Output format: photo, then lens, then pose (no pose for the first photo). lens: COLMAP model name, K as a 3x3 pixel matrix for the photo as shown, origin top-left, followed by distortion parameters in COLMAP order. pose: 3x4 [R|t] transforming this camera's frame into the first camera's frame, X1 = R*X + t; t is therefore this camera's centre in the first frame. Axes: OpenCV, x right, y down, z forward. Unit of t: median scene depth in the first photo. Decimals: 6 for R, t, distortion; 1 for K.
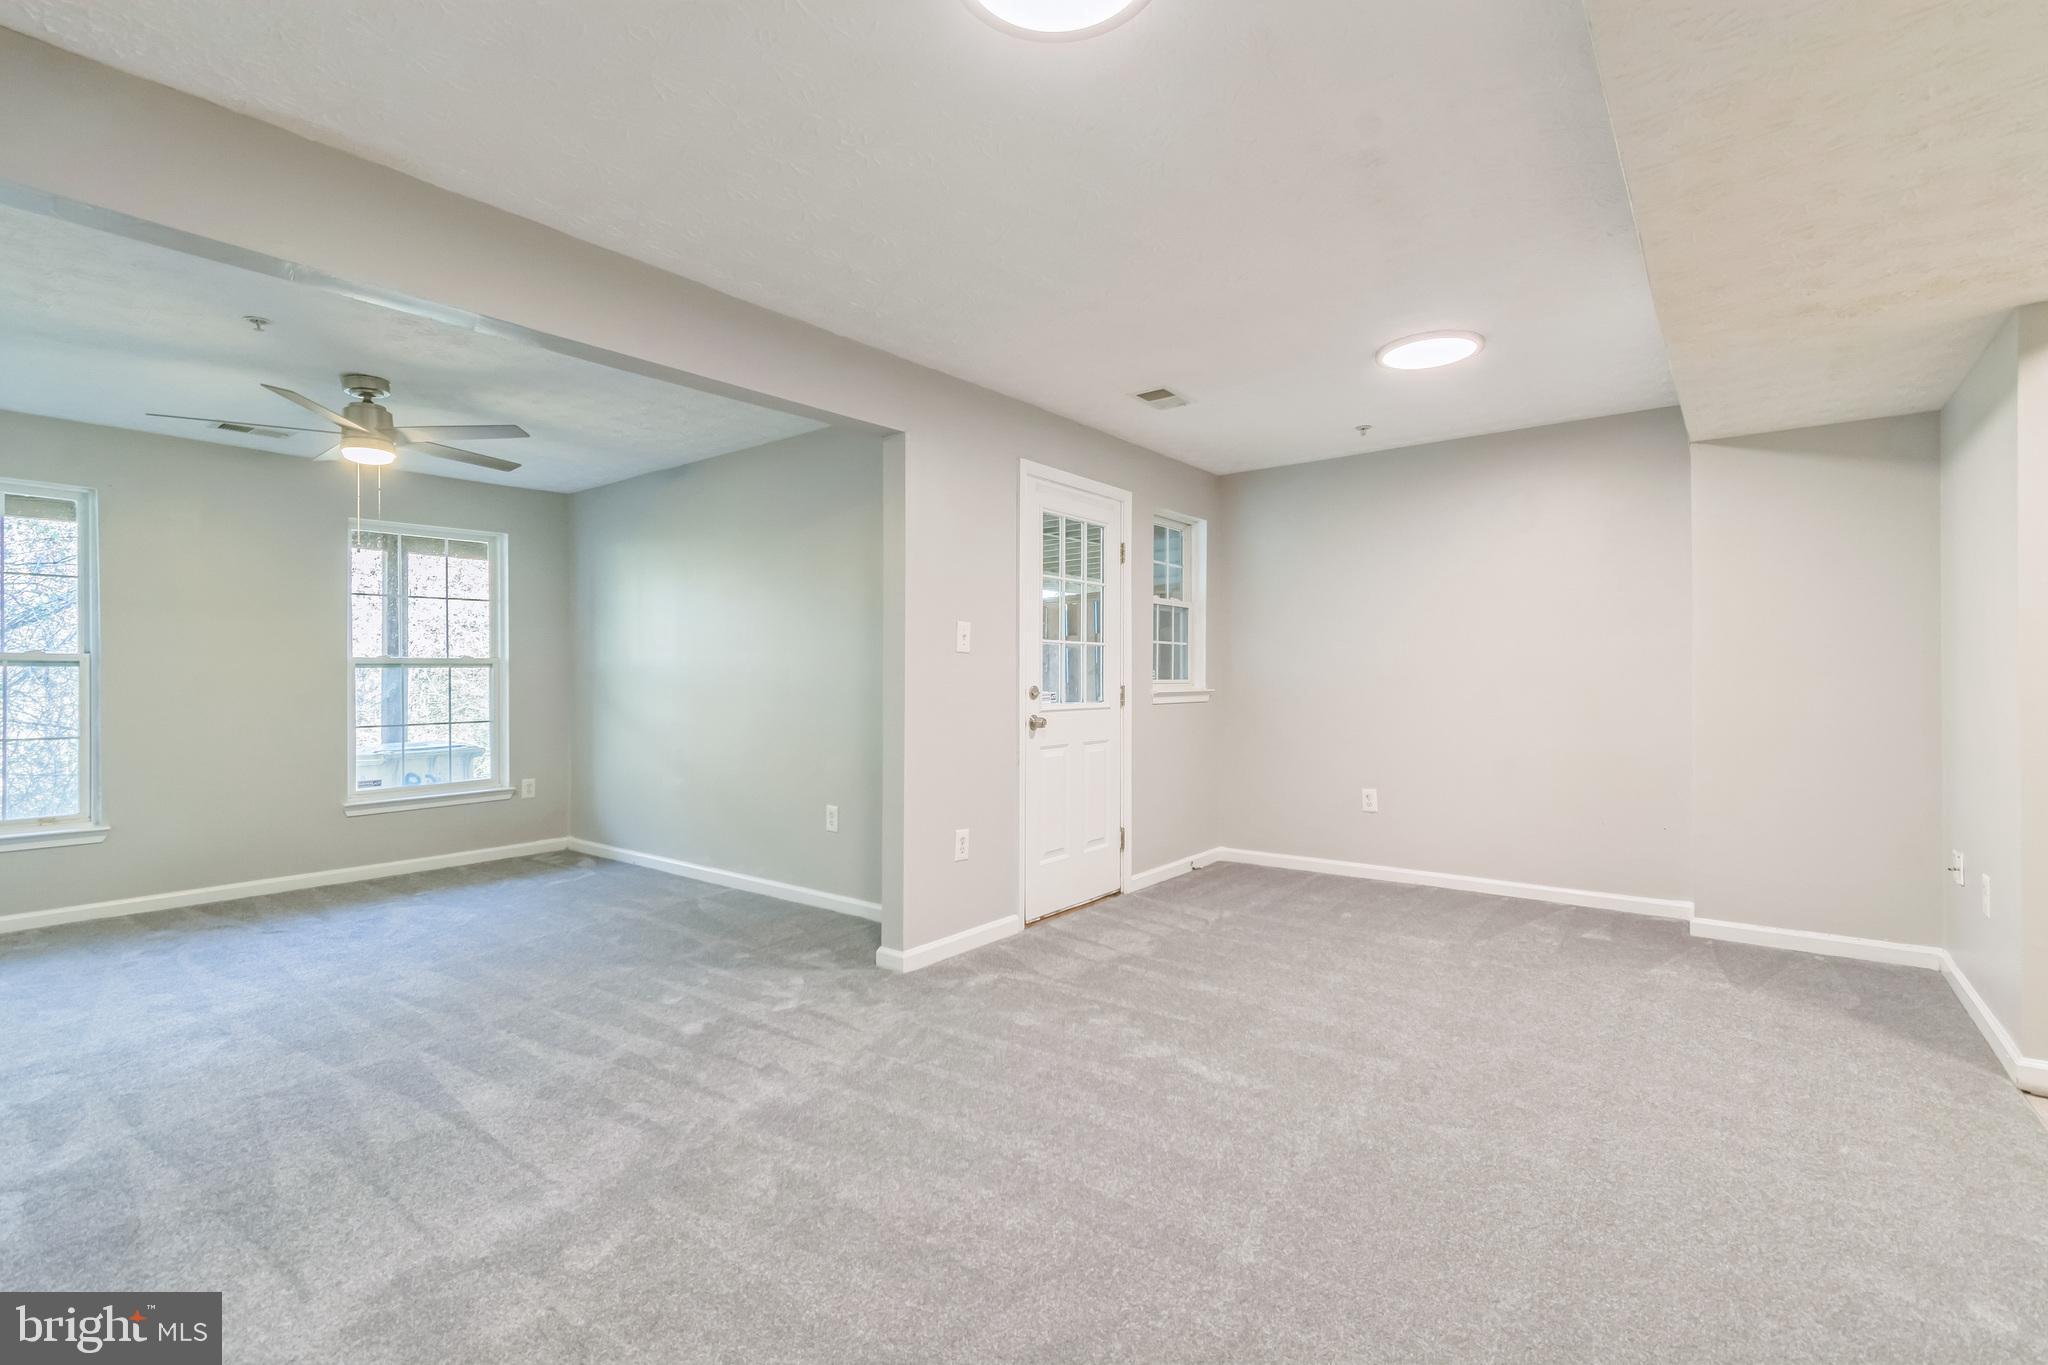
lens RADIAL K [[908.6, 0, 1024.0], [0, 908.6, 682.5], [0, 0, 1]] dist [0.000707, -0.000085]
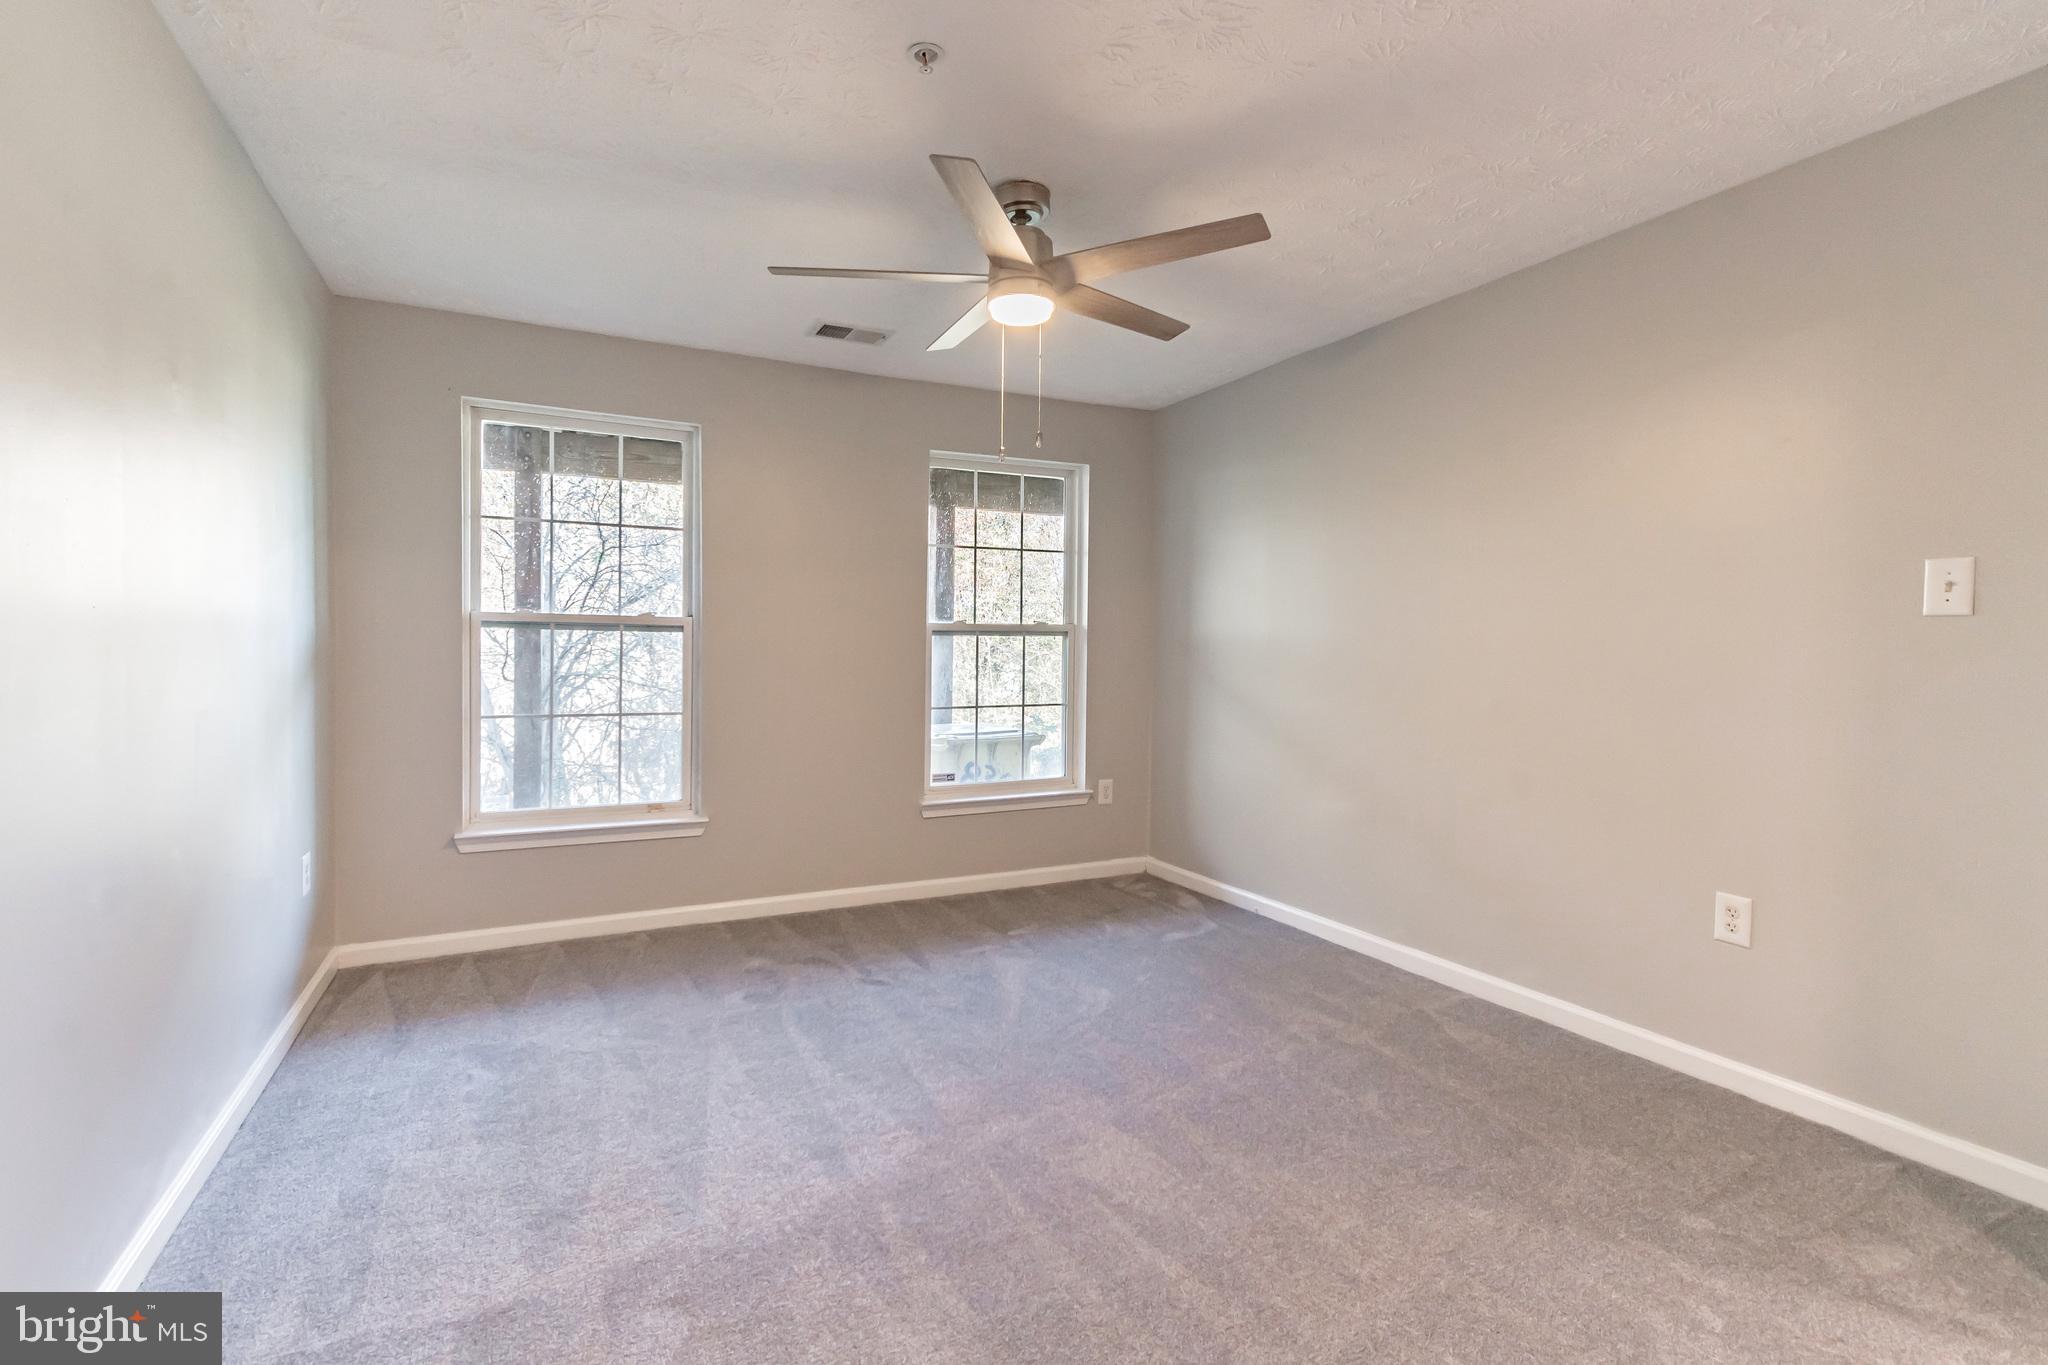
lens RADIAL K [[951.2, 0, 1026.6], [0, 951.2, 669.3], [0, 0, 1]] dist [0.000986, 0.000330]
pose [[0.903276, 0.019702, -0.428608, -0.306555], [-0.014767, 0.999781, 0.014836, -0.000009], [0.428806, -0.007071, 0.903369, 0.277485]]
